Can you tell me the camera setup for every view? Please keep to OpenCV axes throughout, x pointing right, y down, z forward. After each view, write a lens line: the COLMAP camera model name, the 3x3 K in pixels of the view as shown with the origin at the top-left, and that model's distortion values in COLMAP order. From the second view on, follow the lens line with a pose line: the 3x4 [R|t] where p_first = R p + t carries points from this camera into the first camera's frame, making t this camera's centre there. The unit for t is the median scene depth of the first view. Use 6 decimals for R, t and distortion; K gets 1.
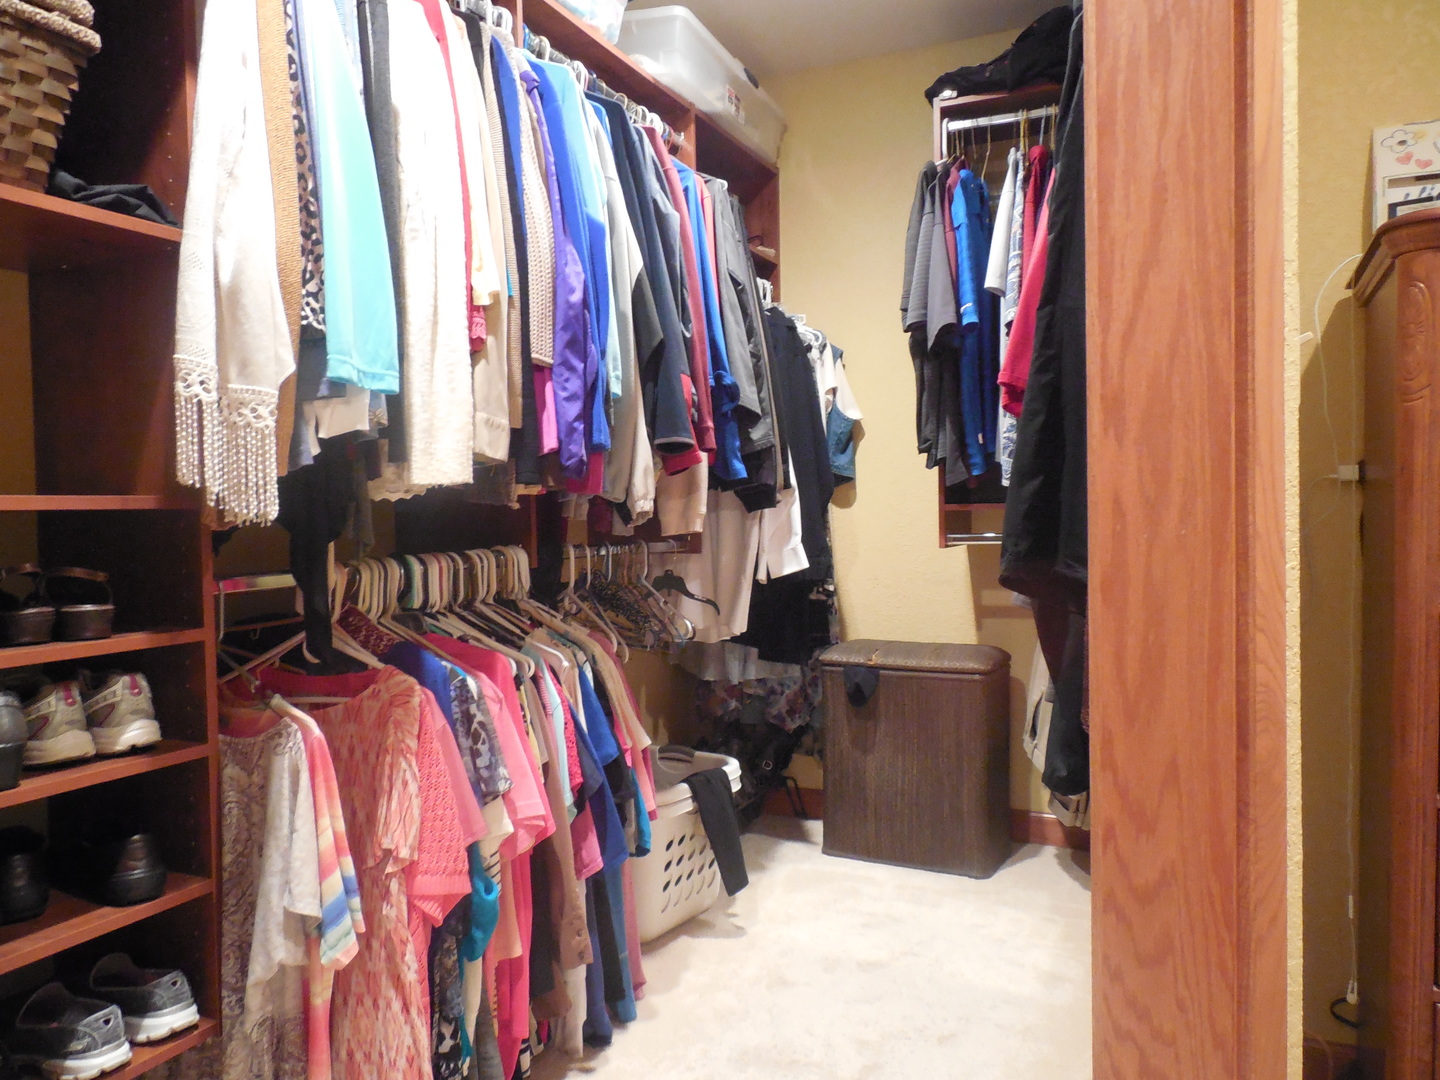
lens RADIAL K [[1081.6, 0, 719.9], [0, 1081.6, 543.0], [0, 0, 1]] dist [-0.029010, 0.008207]
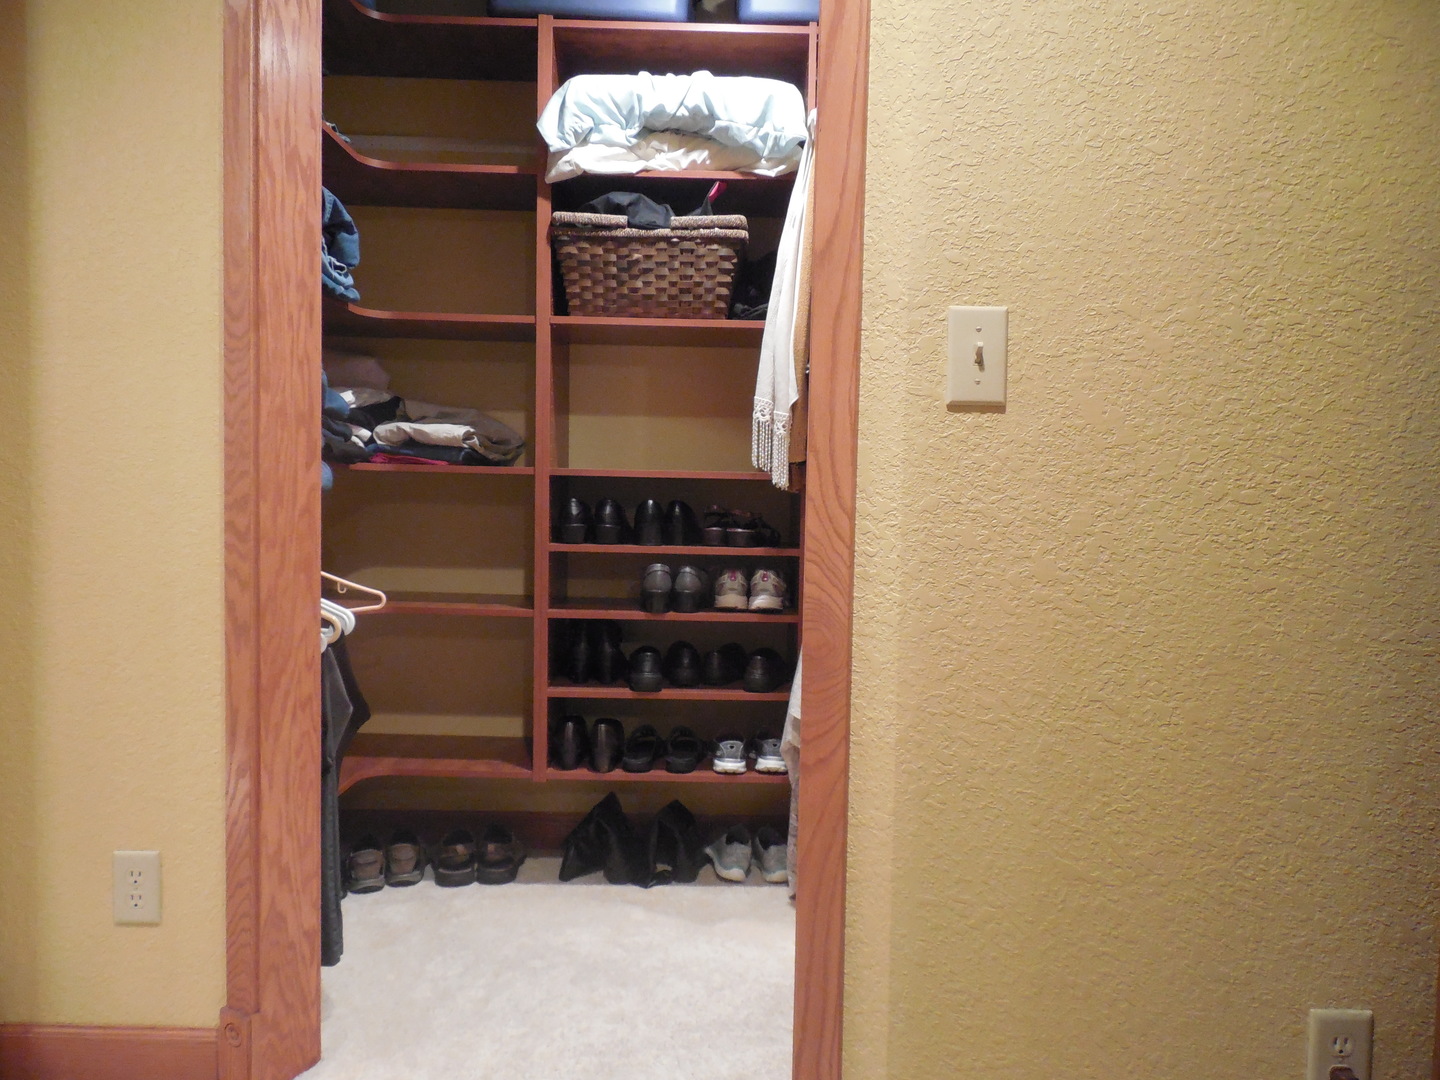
lens RADIAL K [[1081.6, 0, 719.1], [0, 1081.6, 541.5], [0, 0, 1]] dist [-0.029010, 0.008207]
pose [[0.448187, 0.061903, -0.891794, 1.130559], [-0.051094, 0.997743, 0.043579, -0.002172], [0.892478, 0.026034, 0.450339, 0.098771]]
